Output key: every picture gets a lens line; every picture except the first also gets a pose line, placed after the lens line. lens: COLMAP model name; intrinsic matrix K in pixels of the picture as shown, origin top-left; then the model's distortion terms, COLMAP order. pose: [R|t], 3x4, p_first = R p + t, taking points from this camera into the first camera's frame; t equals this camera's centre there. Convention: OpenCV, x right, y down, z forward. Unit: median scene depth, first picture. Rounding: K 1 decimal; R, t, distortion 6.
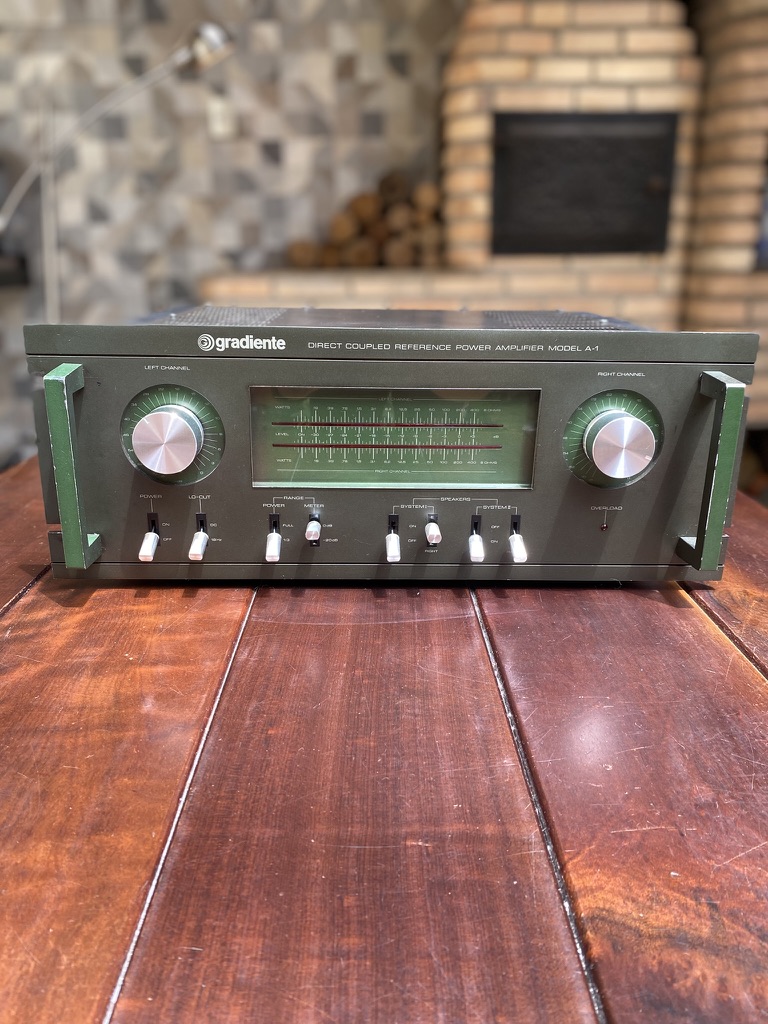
lens RADIAL K [[776.9, 0, 388.8], [0, 776.9, 512.5], [0, 0, 1]] dist [-0.013088, -0.005457]
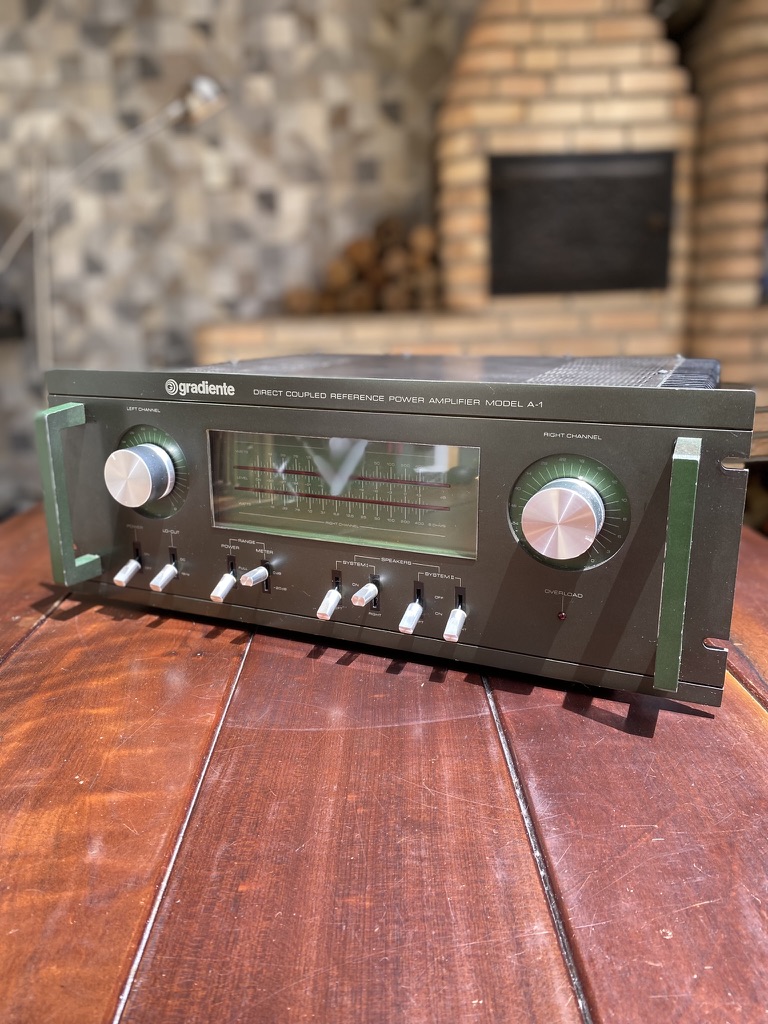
lens RADIAL K [[785.2, 0, 384.0], [0, 785.2, 512.0], [0, 0, 1]] dist [-0.025617, 0.002480]
pose [[0.999666, -0.023451, -0.010897, 0.009929], [0.022813, 0.998204, -0.055401, -0.043867], [0.012176, 0.055134, 0.998405, 0.128713]]
